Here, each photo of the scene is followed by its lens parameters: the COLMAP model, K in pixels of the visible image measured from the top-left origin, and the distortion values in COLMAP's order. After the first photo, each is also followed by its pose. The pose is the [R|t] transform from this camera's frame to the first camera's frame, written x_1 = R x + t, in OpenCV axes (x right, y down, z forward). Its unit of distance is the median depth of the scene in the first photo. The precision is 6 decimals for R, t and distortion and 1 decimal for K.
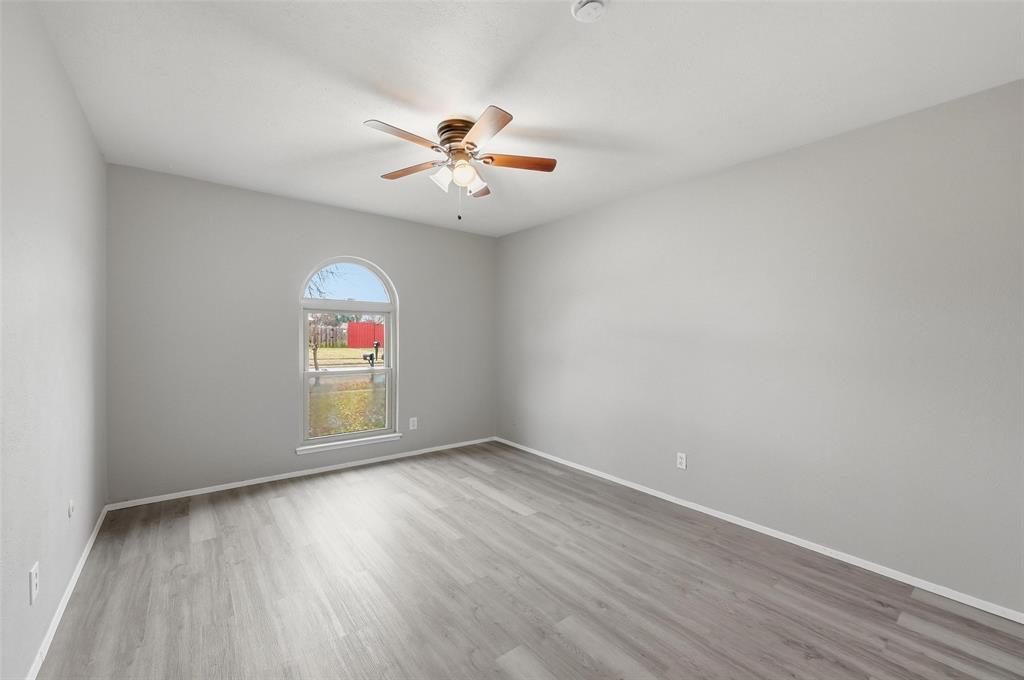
lens RADIAL K [[412.6, 0, 517.9], [0, 412.6, 340.9], [0, 0, 1]] dist [0.008604, 0.000170]
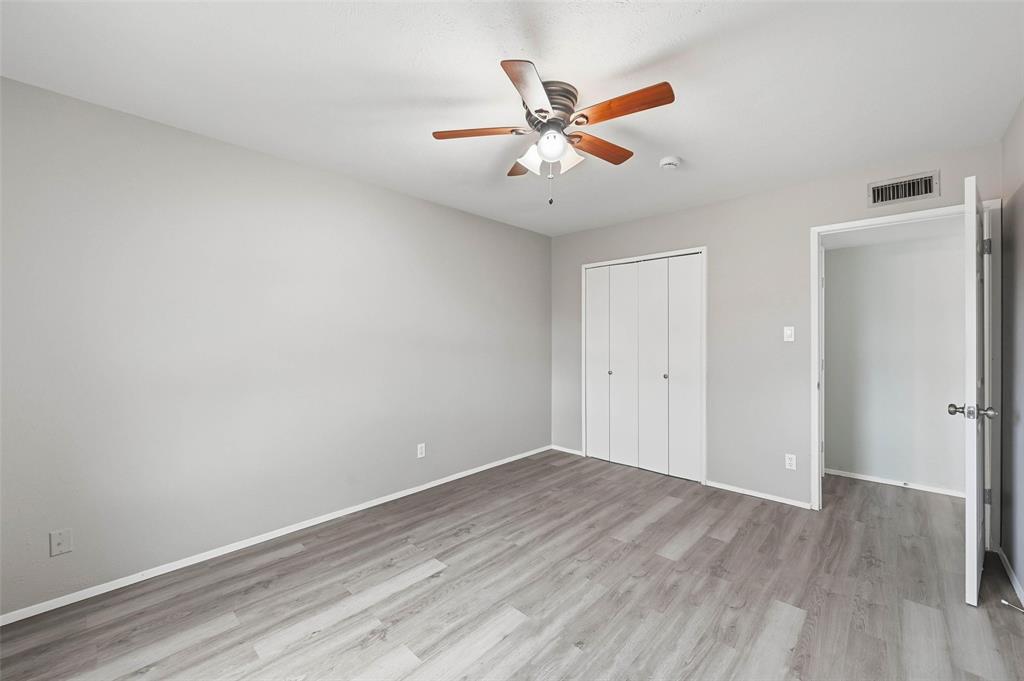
lens RADIAL K [[412.6, 0, 506.0], [0, 412.6, 337.0], [0, 0, 1]] dist [0.008604, 0.000170]
pose [[-0.133565, -0.008838, 0.991001, -0.837243], [0.007745, 0.999920, 0.009961, -0.028628], [-0.991010, 0.009006, -0.133486, 1.052097]]
